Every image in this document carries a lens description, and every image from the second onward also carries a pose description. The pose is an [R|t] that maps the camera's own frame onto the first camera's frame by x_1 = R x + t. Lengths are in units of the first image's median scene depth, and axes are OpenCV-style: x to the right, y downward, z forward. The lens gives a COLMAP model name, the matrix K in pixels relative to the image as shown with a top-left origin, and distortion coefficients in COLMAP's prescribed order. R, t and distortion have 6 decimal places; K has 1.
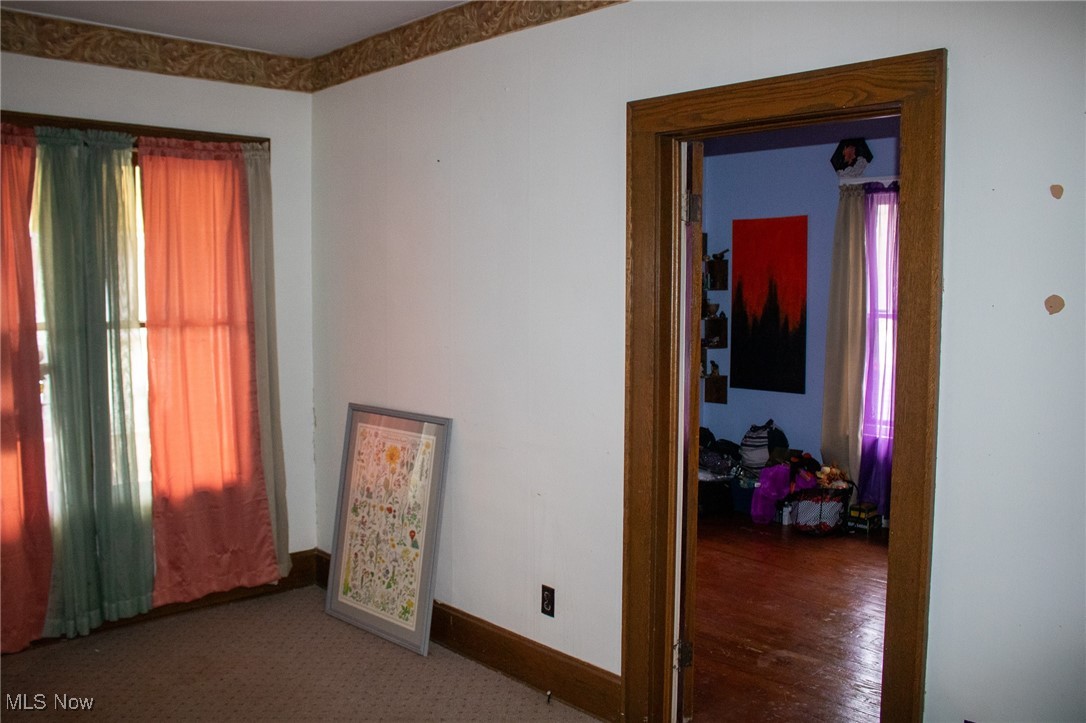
lens RADIAL K [[1070.6, 0, 543.0], [0, 1070.6, 361.5], [0, 0, 1]] dist [-0.211178, 0.298839]
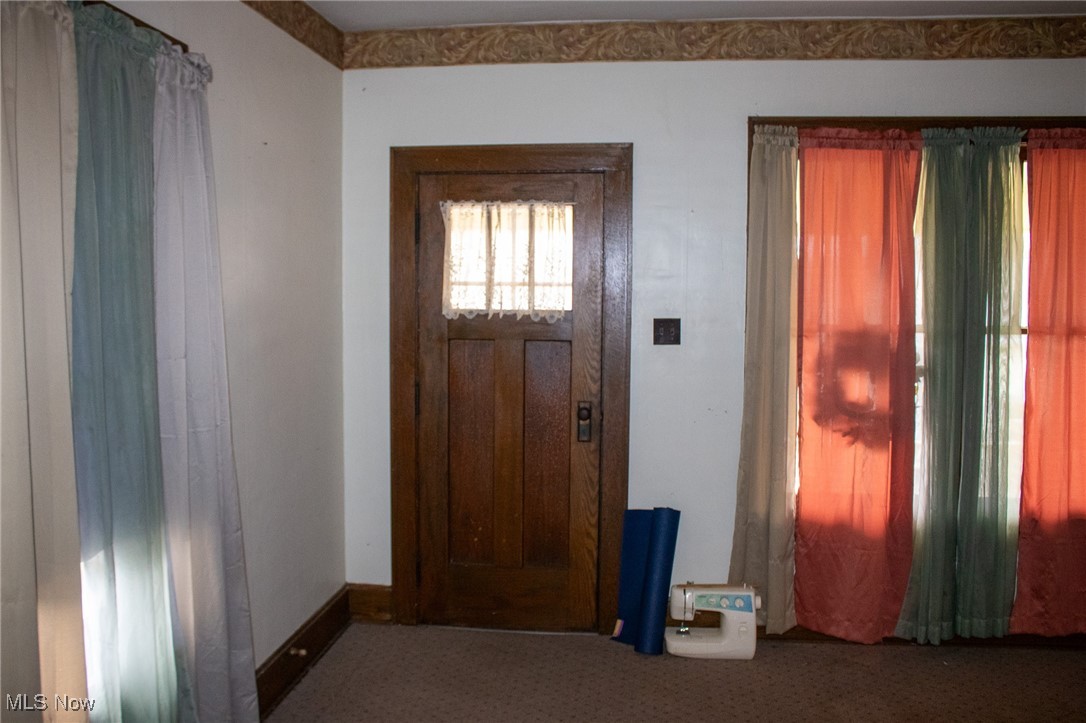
lens RADIAL K [[1070.6, 0, 543.0], [0, 1070.6, 361.5], [0, 0, 1]] dist [-0.211178, 0.298839]
pose [[0.610935, 0.057901, -0.789561, 0.090825], [-0.060107, 0.997836, 0.026665, -0.007113], [0.789396, 0.031168, 0.613093, 0.093697]]
